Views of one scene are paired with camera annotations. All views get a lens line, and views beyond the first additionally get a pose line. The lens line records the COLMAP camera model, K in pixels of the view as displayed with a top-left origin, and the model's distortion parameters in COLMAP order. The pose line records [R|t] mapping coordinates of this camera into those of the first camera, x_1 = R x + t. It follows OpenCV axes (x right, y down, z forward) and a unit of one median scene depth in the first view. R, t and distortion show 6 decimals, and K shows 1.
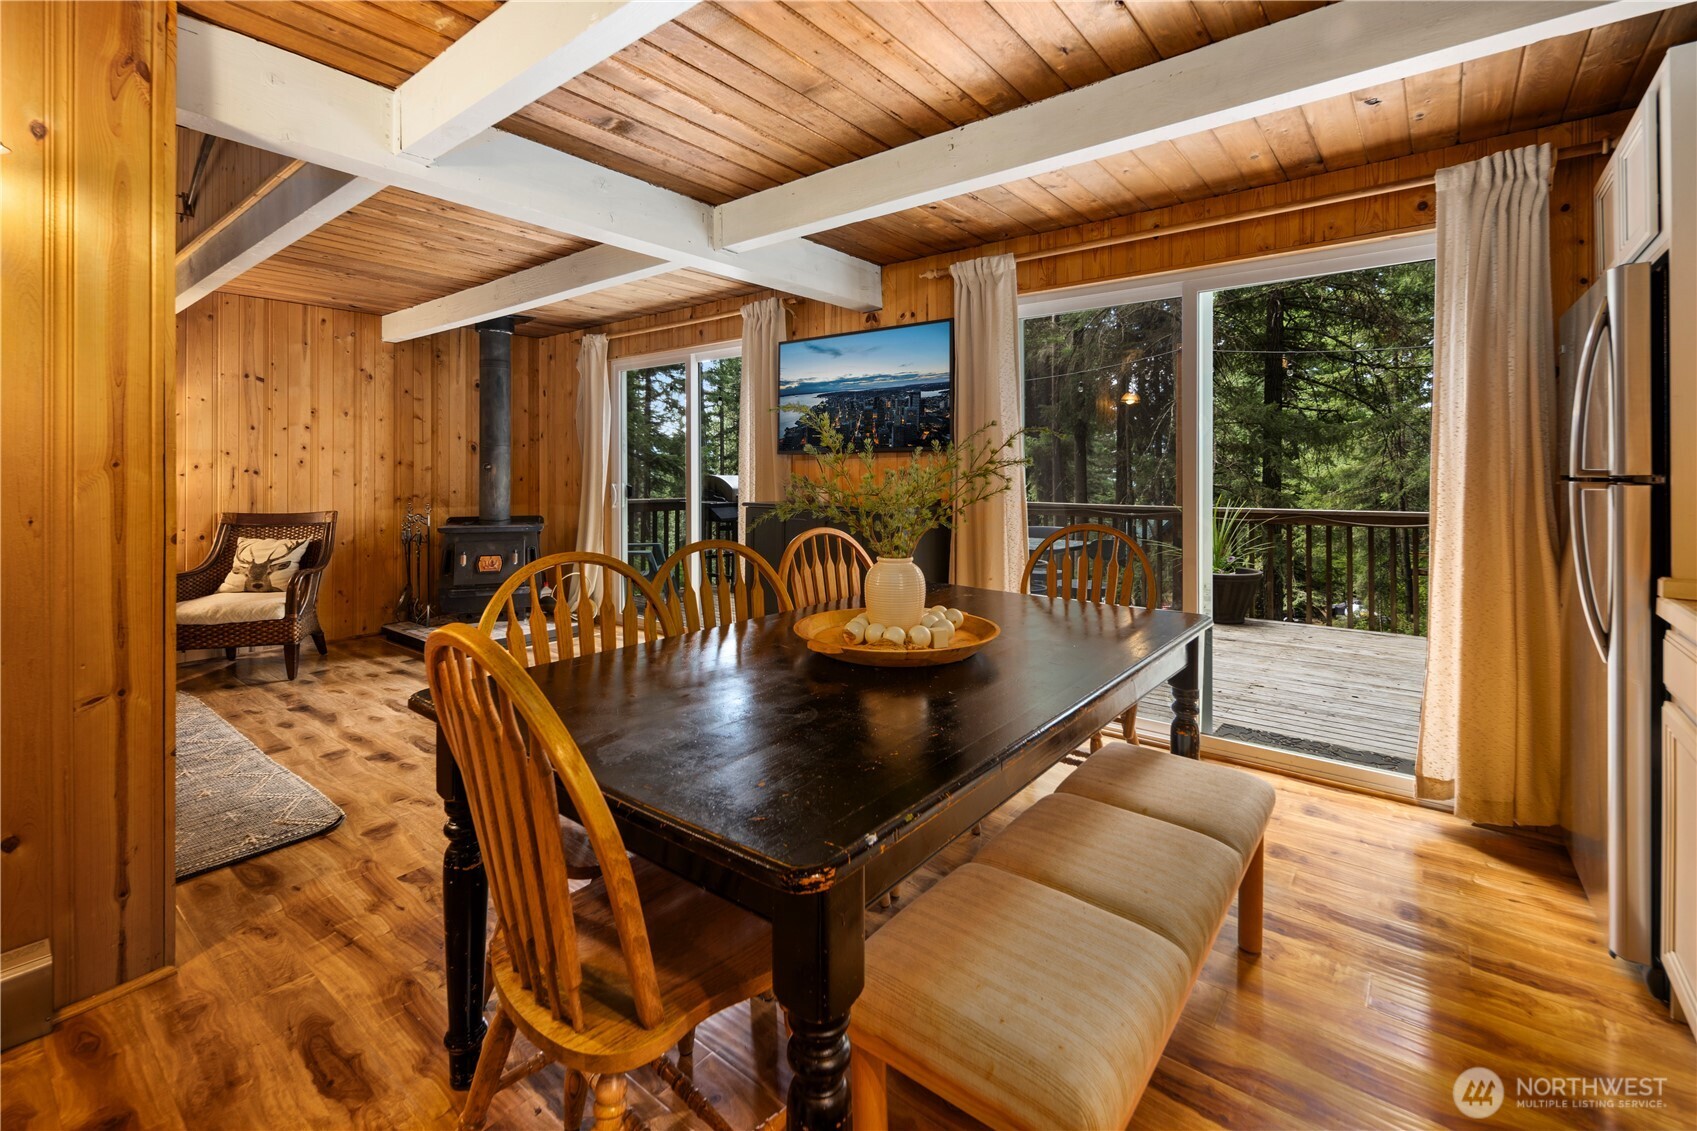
lens RADIAL K [[757.3, 0, 854.6], [0, 757.3, 469.3], [0, 0, 1]] dist [0.014637, 0.000427]
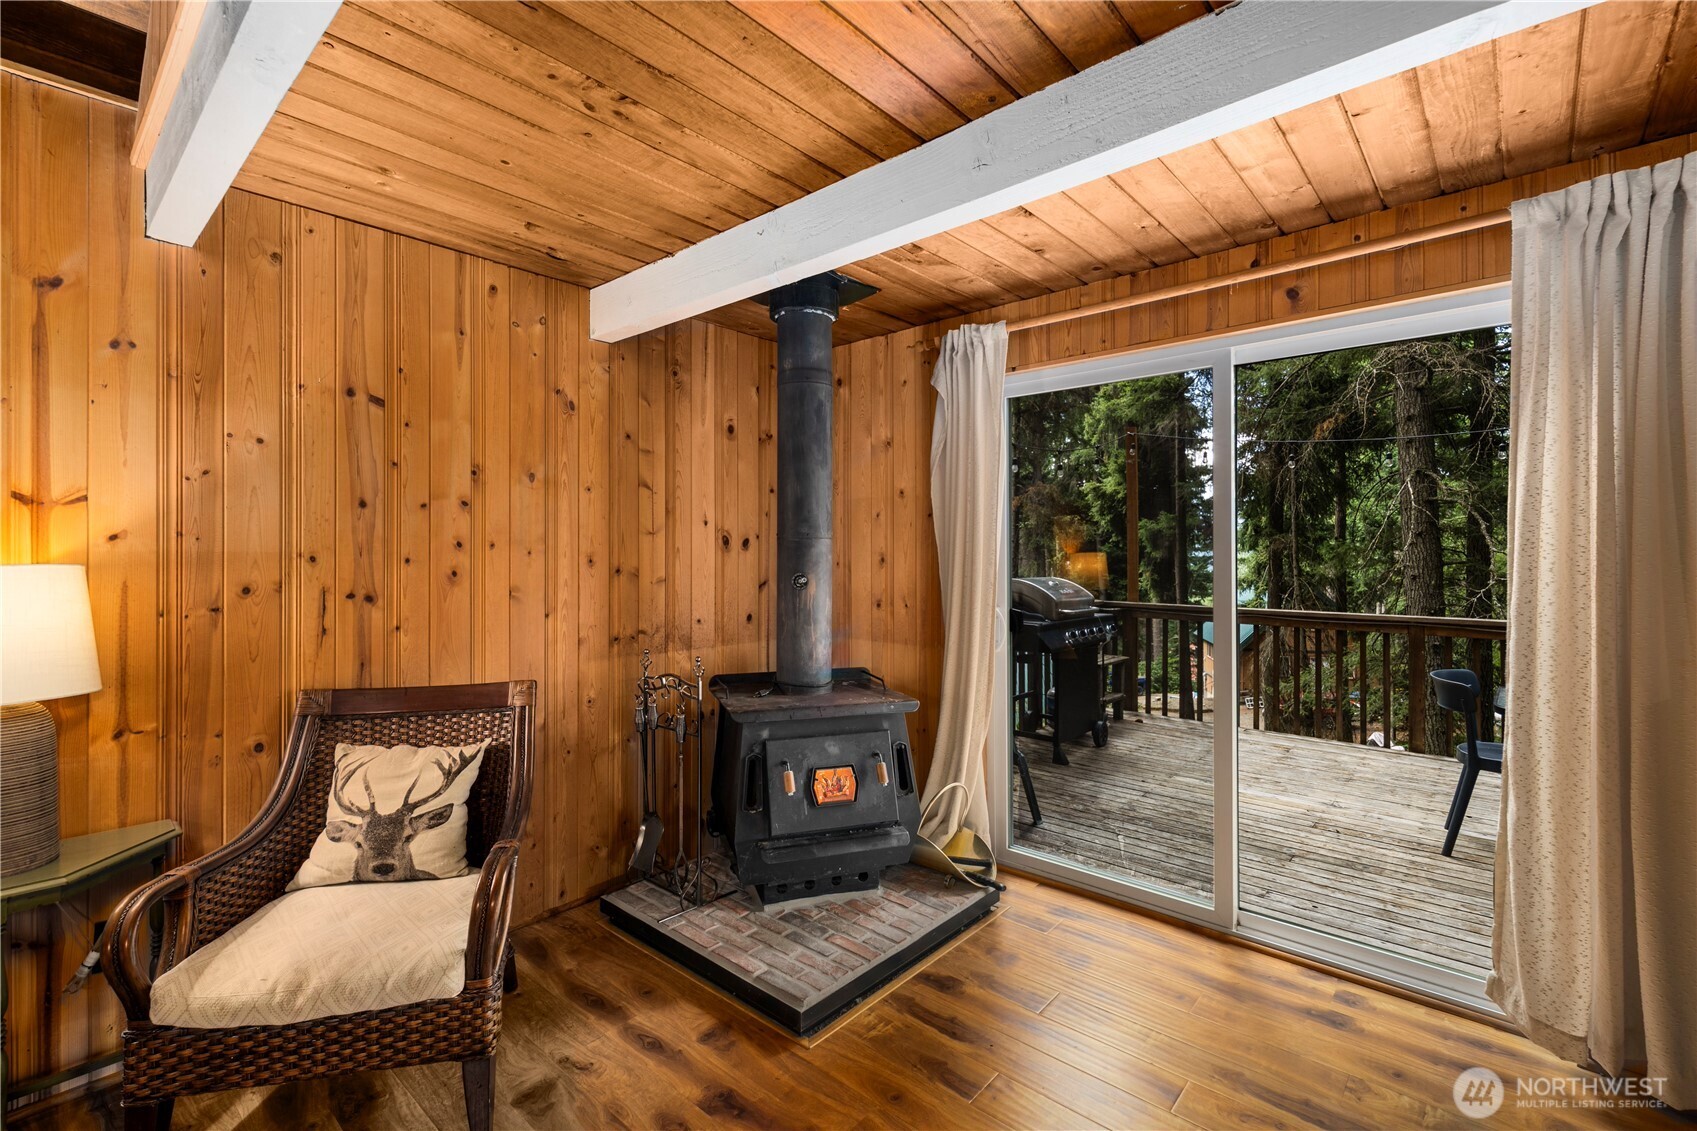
lens RADIAL K [[757.3, 0, 859.4], [0, 757.3, 552.6], [0, 0, 1]] dist [0.014637, 0.000427]
pose [[0.999268, -0.002807, -0.038162, -0.466323], [0.002799, 0.999996, -0.000256, -0.023318], [0.038163, 0.000149, 0.999272, 0.545537]]
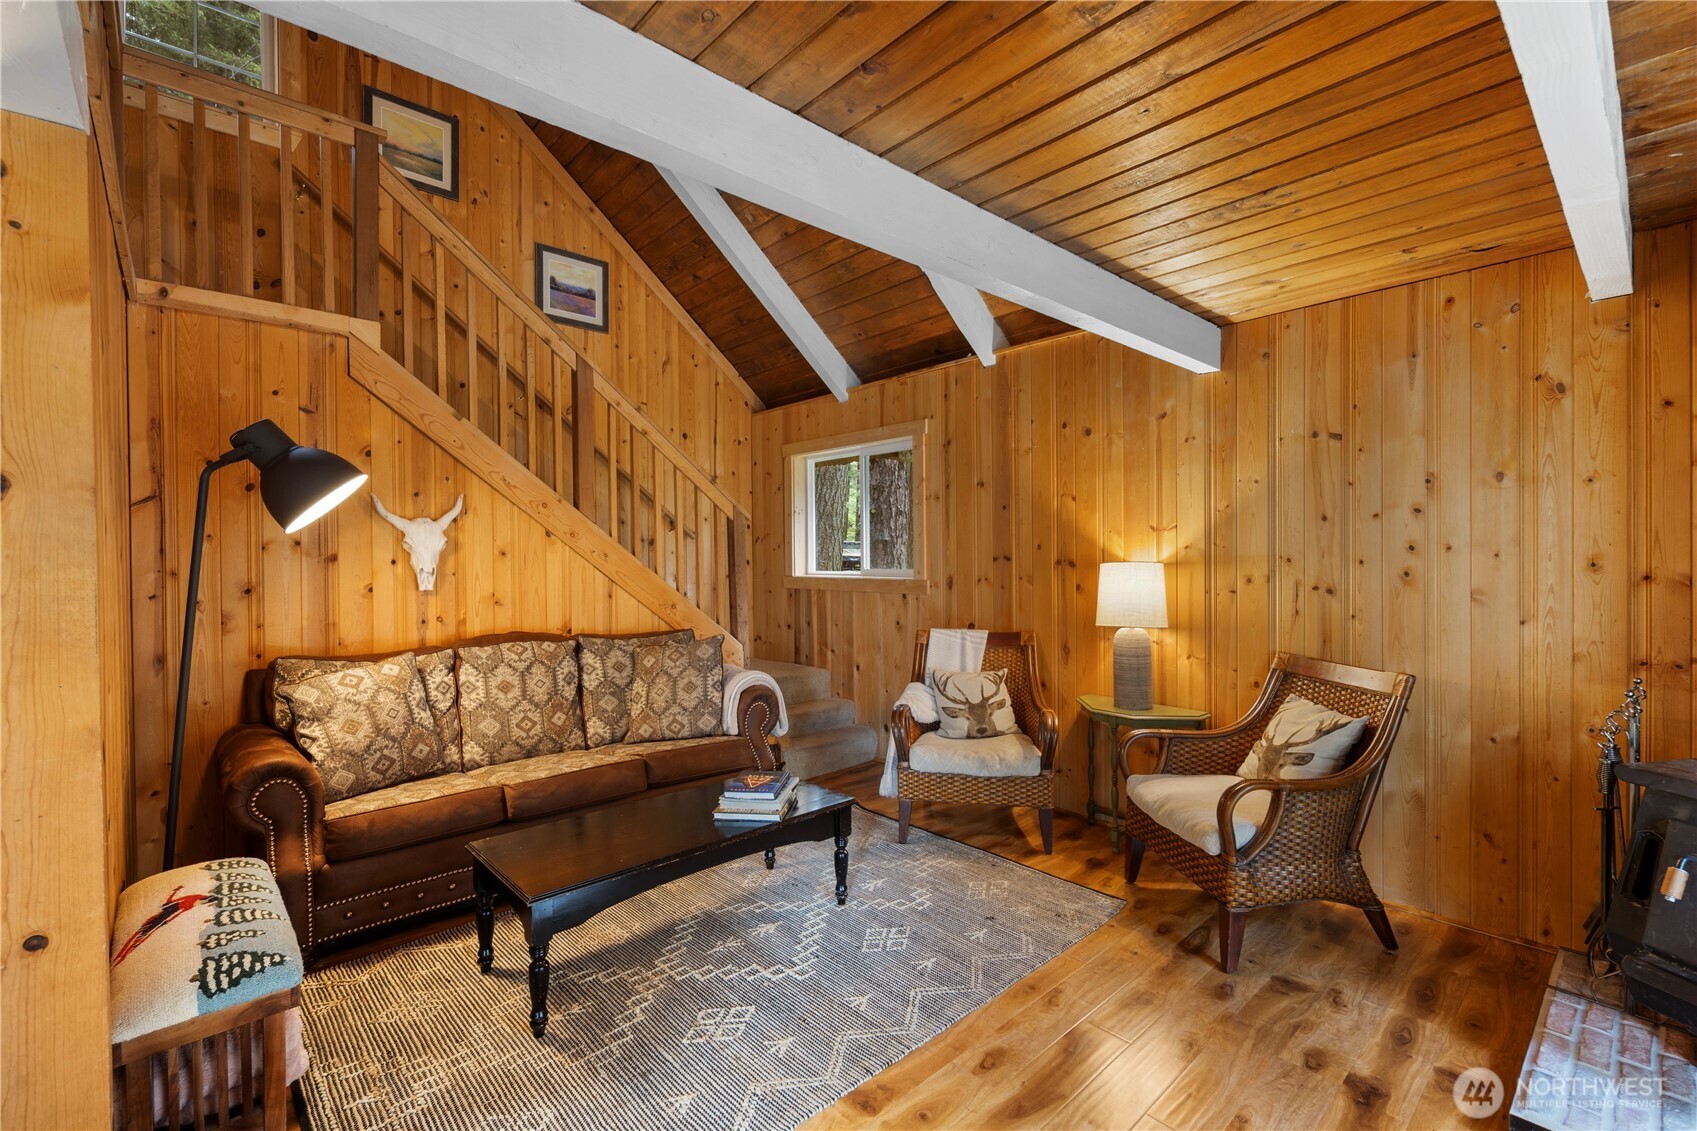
lens RADIAL K [[757.3, 0, 844.4], [0, 757.3, 561.2], [0, 0, 1]] dist [0.014637, 0.000427]
pose [[-0.157302, 0.007257, -0.987524, -0.126163], [0.004870, 0.999967, 0.006573, -0.025605], [0.987538, -0.003776, -0.157333, 0.718431]]
